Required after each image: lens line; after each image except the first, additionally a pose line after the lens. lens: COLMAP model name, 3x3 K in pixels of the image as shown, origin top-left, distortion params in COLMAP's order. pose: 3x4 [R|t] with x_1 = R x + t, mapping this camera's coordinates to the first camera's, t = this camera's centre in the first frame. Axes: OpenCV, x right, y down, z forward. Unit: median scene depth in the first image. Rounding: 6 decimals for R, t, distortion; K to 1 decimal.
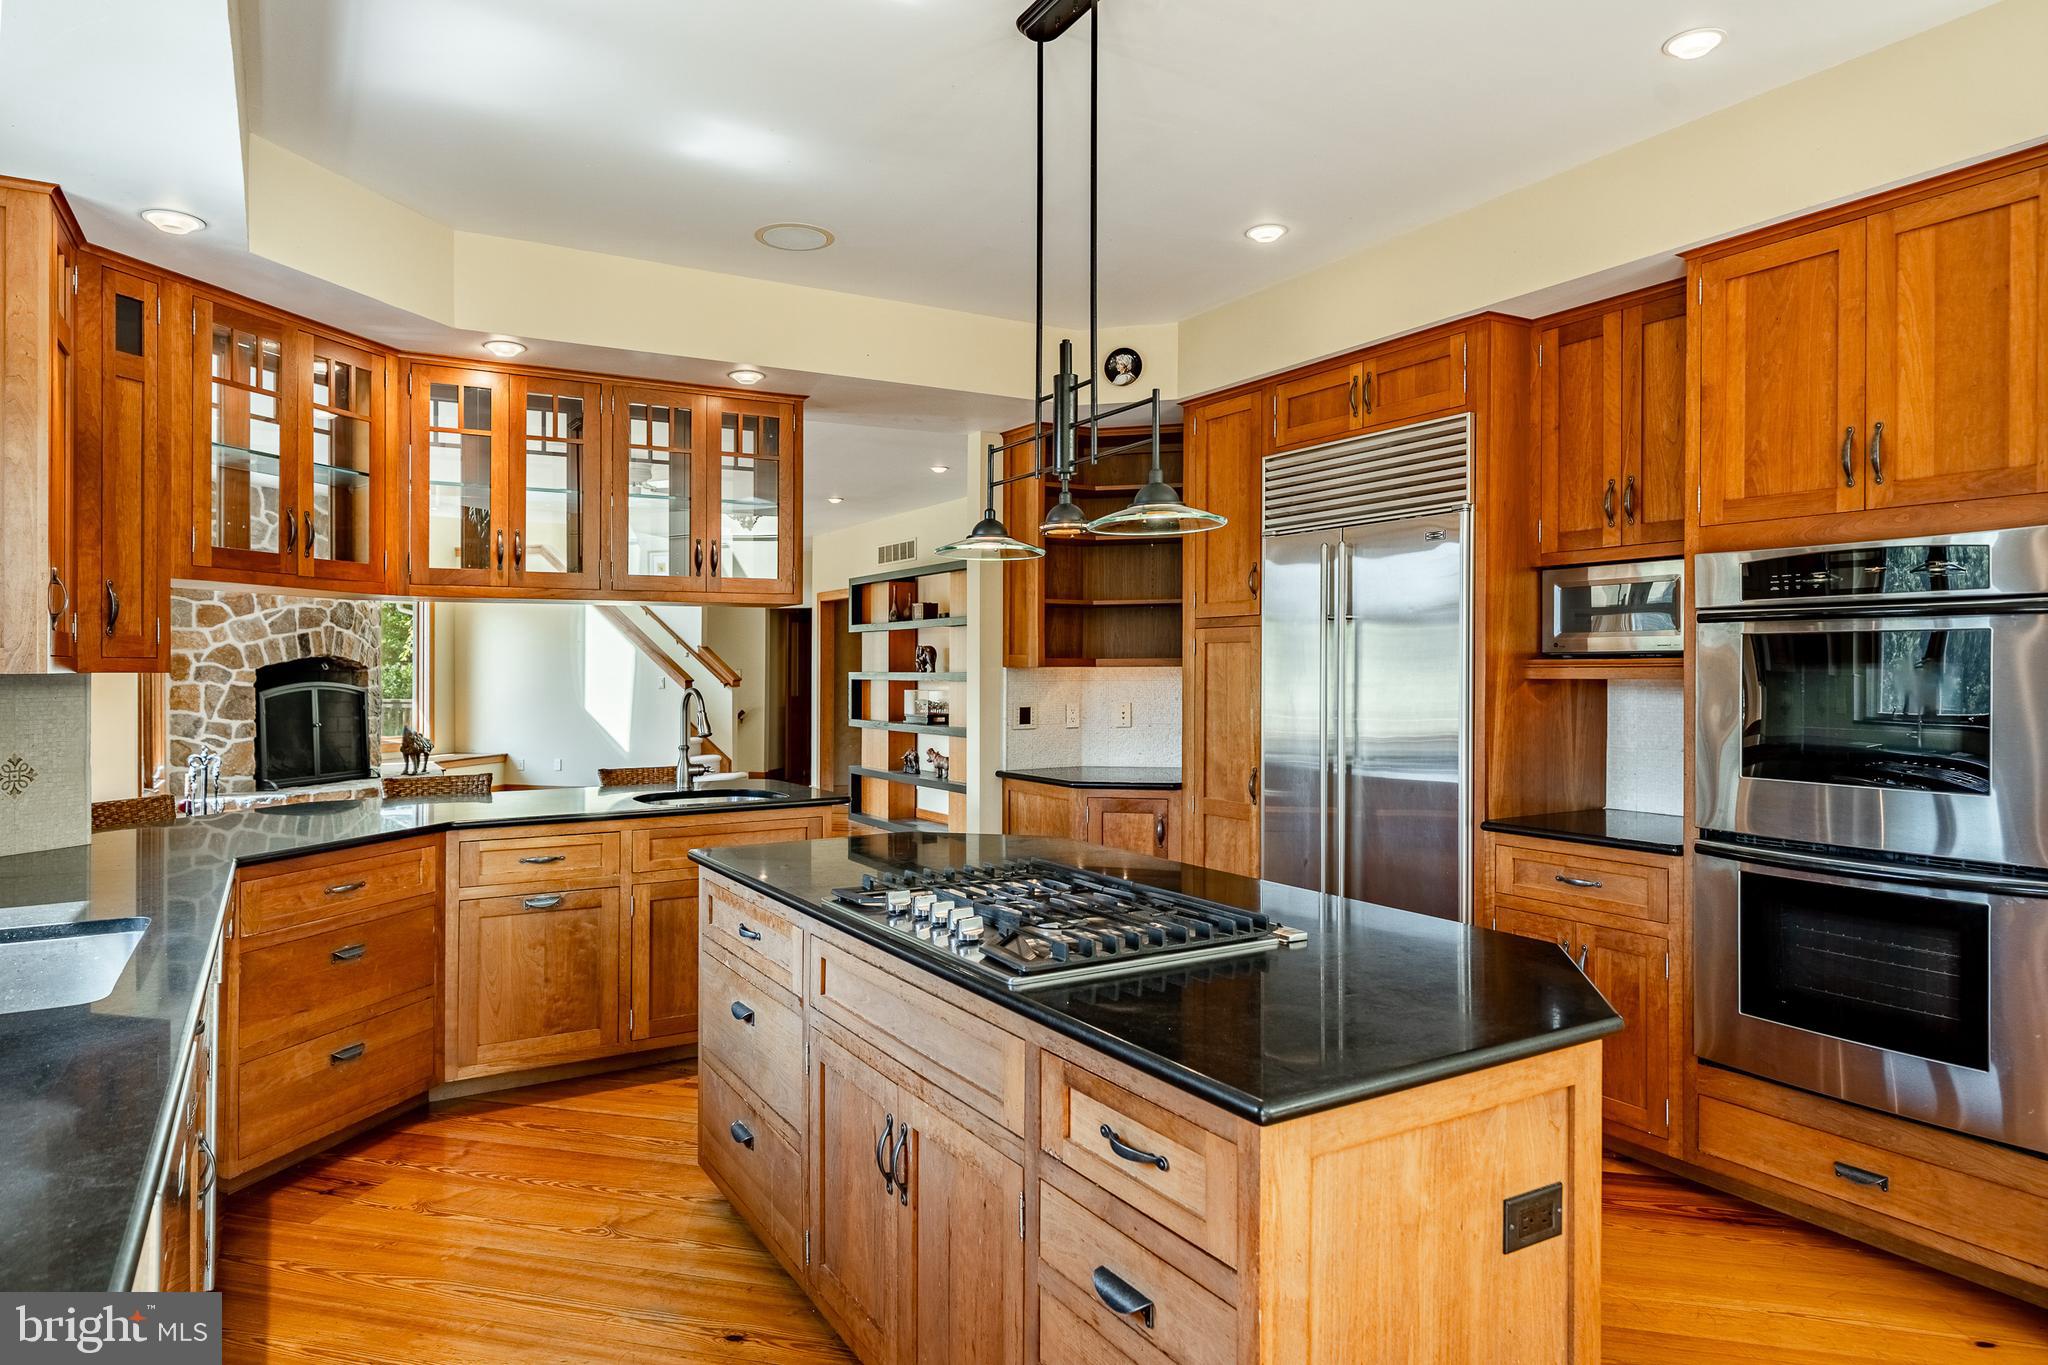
lens RADIAL K [[1207.1, 0, 1011.8], [0, 1207.1, 672.6], [0, 0, 1]] dist [-0.001502, -0.000016]
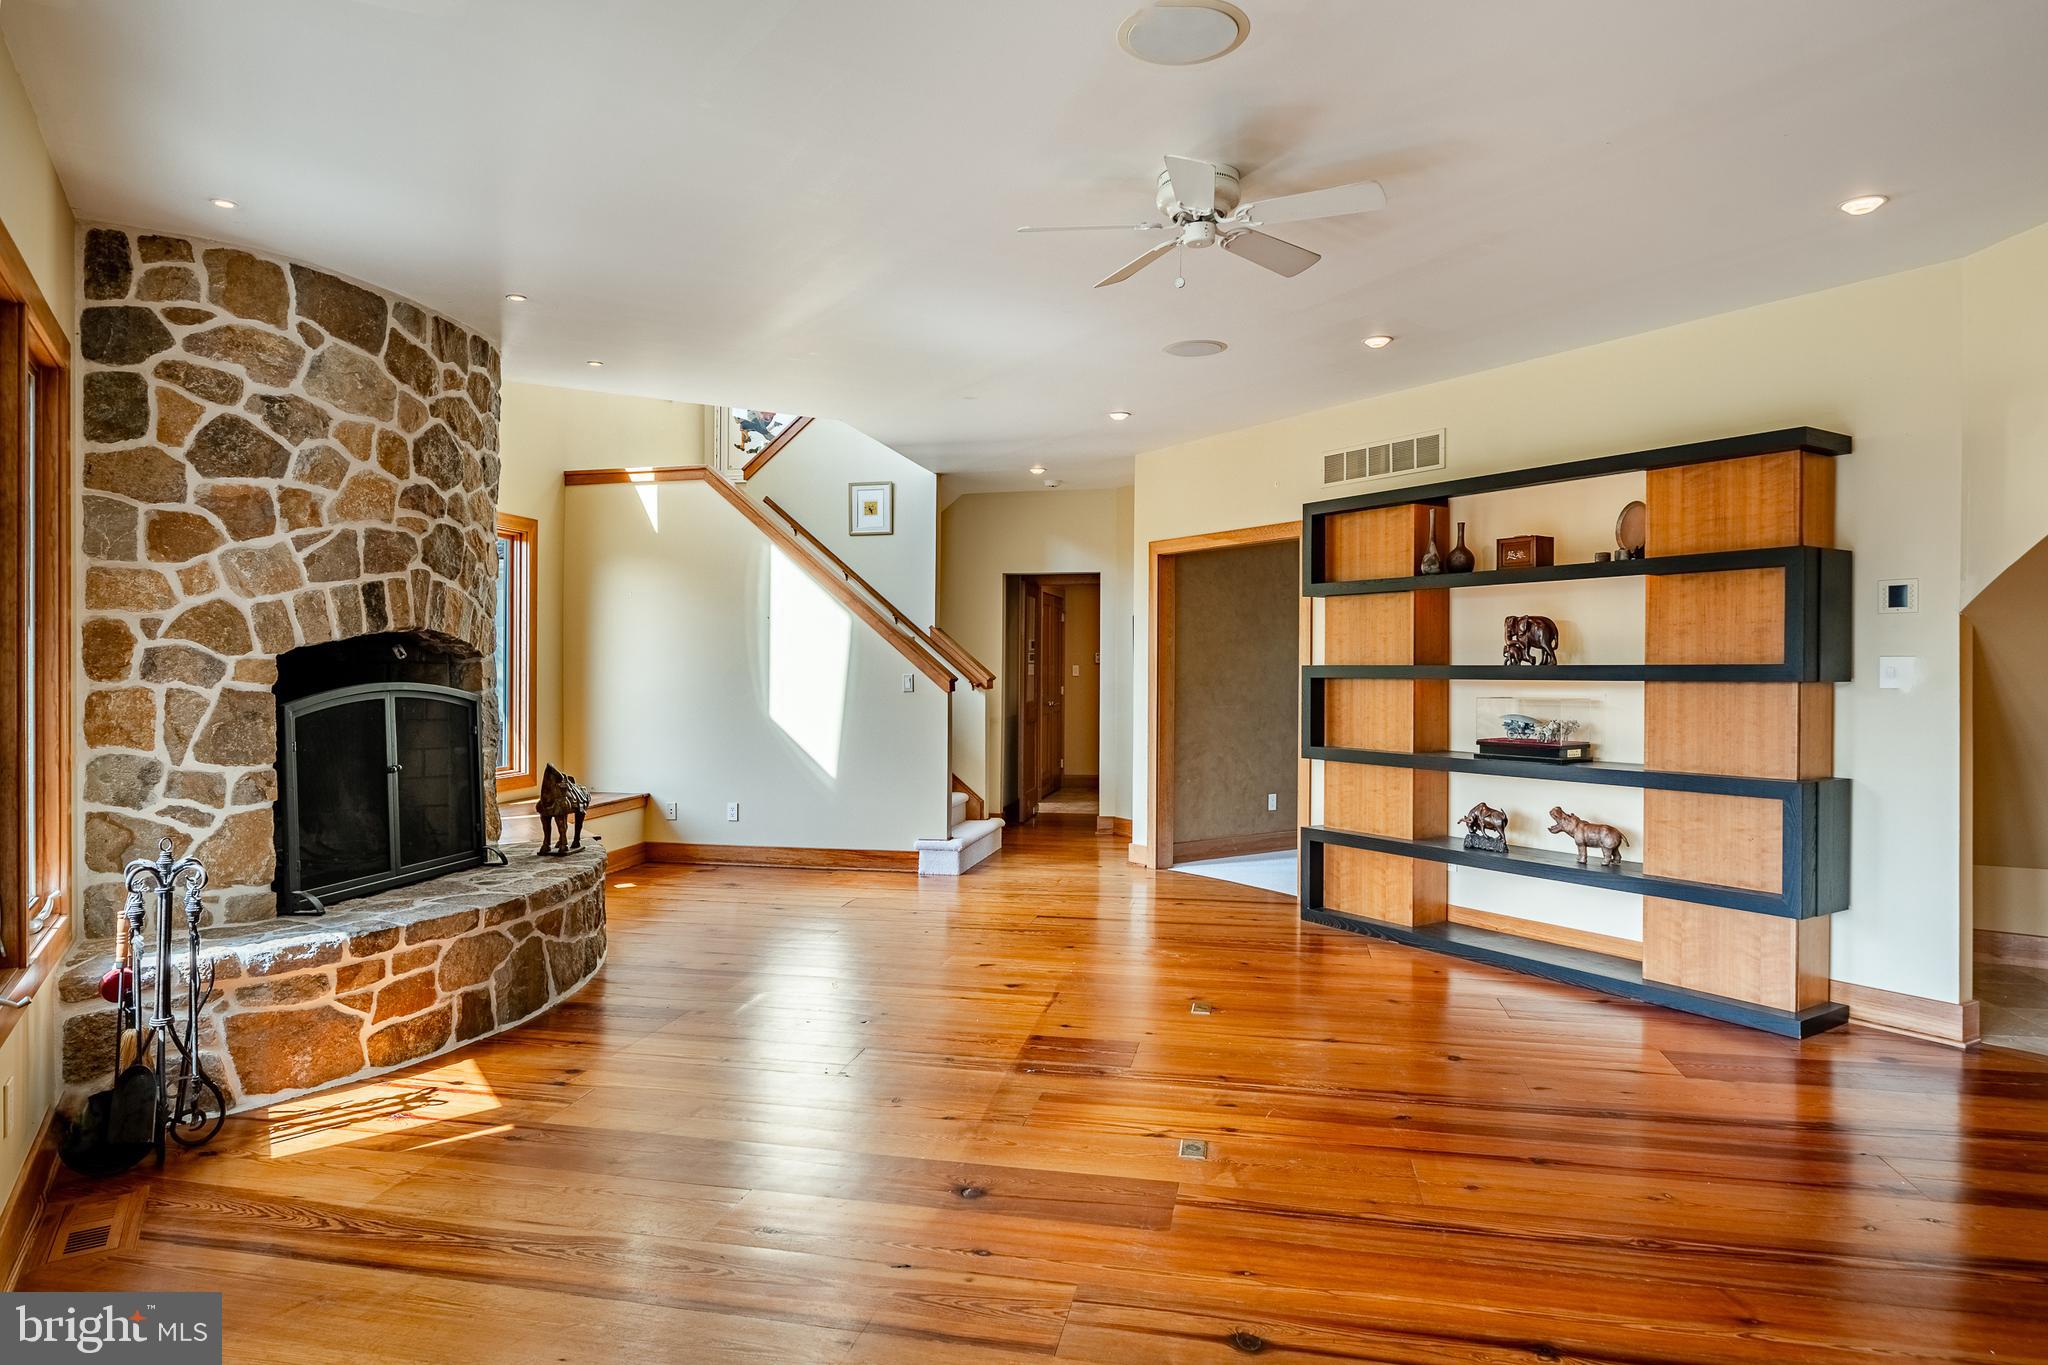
lens RADIAL K [[1202.2, 0, 1021.9], [0, 1202.2, 669.3], [0, 0, 1]] dist [-0.000921, 0.000089]
pose [[0.999480, 0.001251, 0.032219, -0.352099], [-0.001217, 0.999999, -0.001080, 0.002827], [-0.032220, 0.001041, 0.999480, 0.523890]]
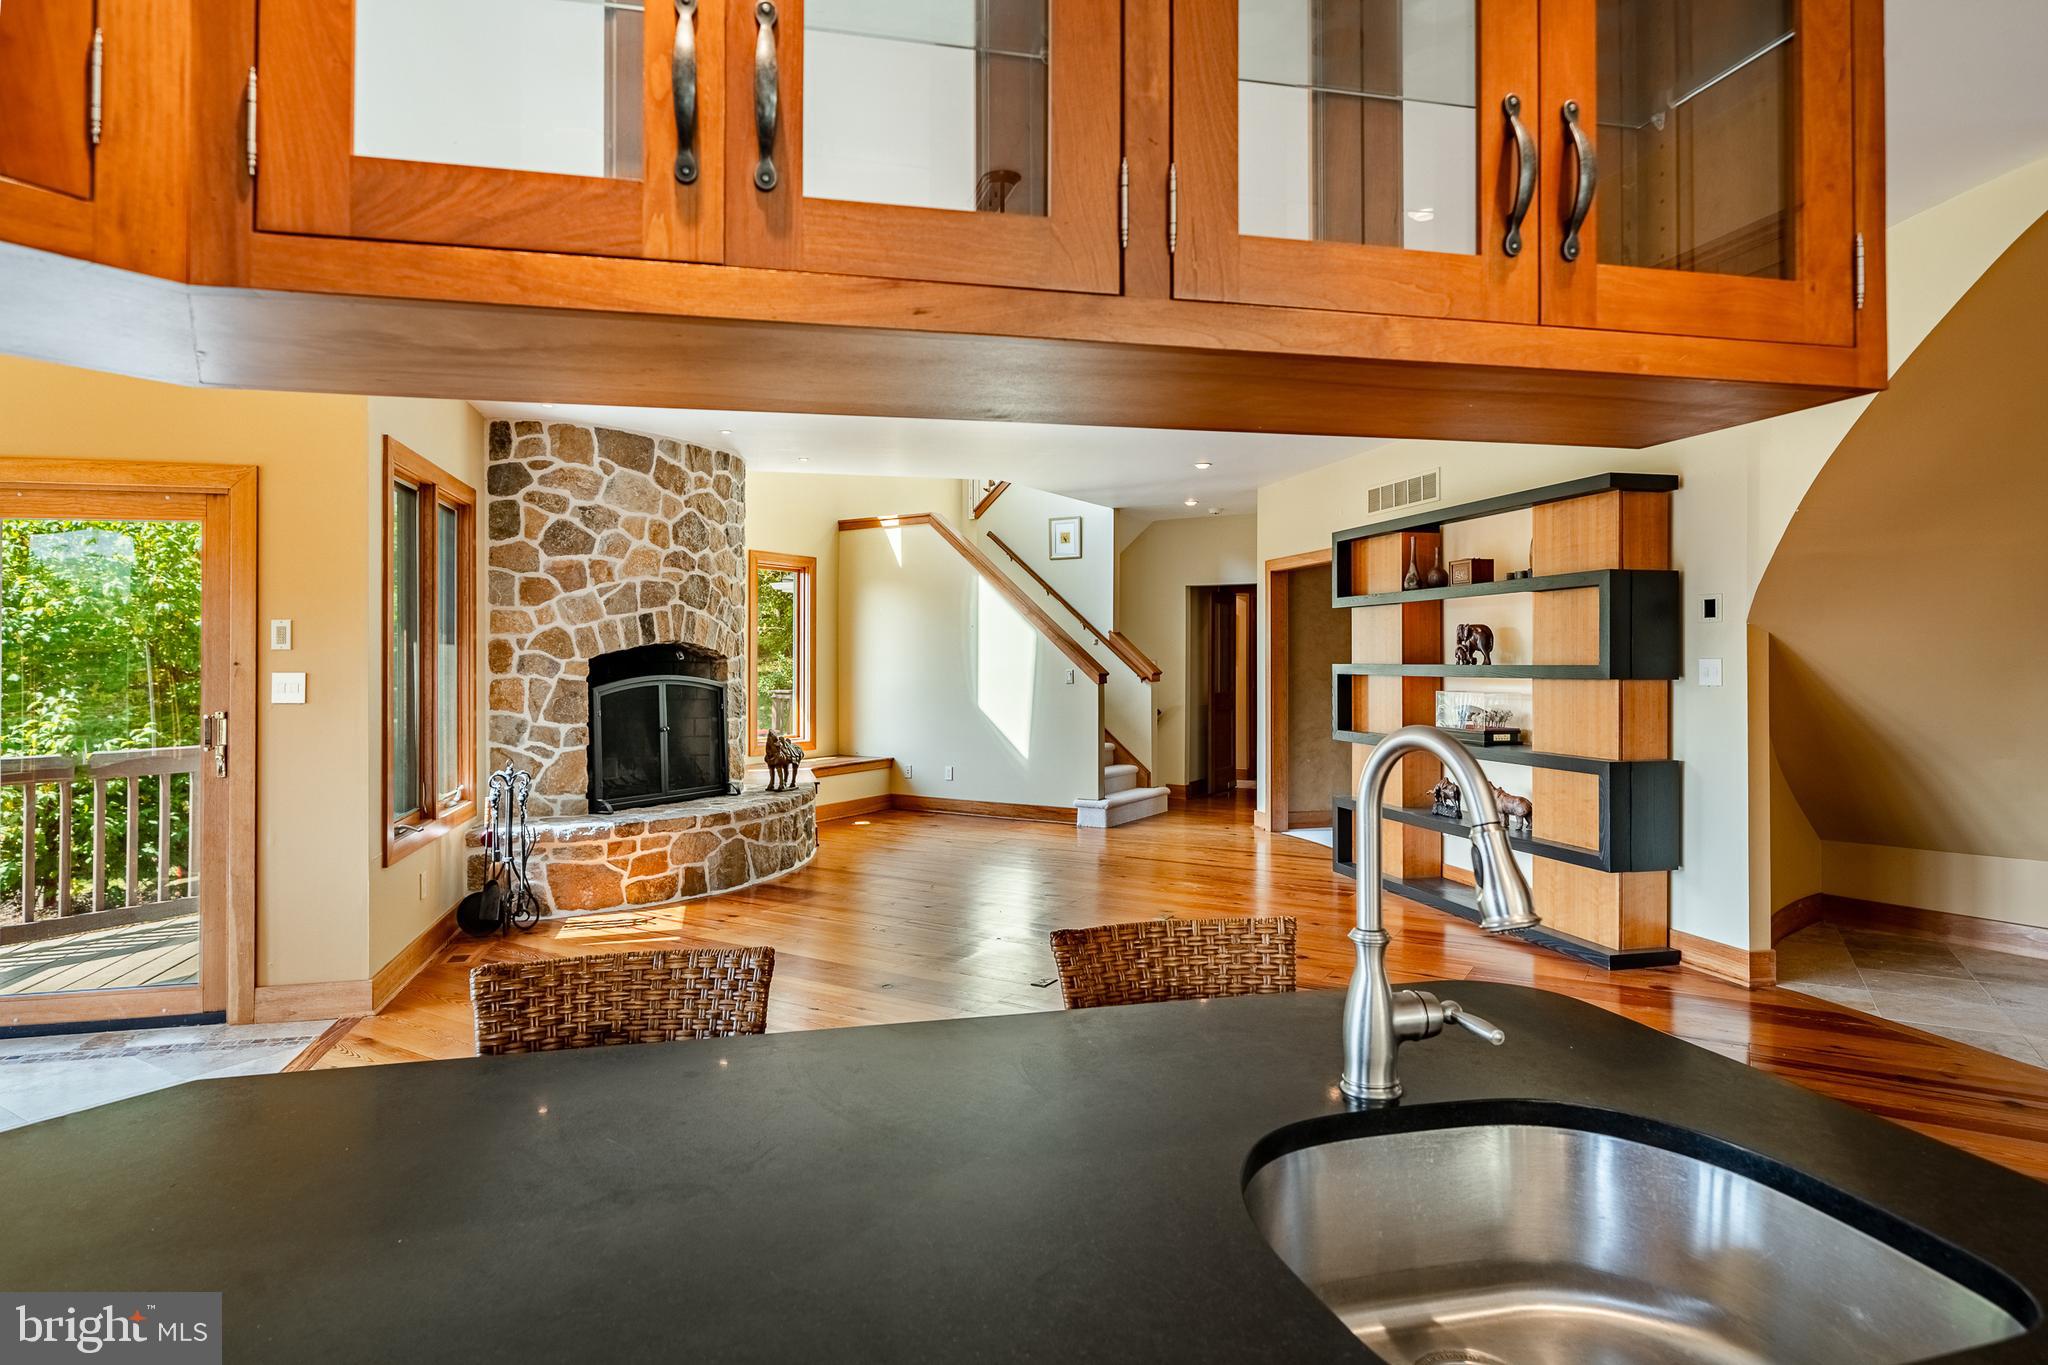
lens RADIAL K [[1131.4, 0, 1013.4], [0, 1131.4, 658.0], [0, 0, 1]] dist [-0.005030, -0.000906]
pose [[0.954404, 0.000571, -0.298517, -0.140948], [-0.001973, 0.999988, -0.004394, -0.000650], [0.298511, 0.004783, 0.954394, 0.376564]]
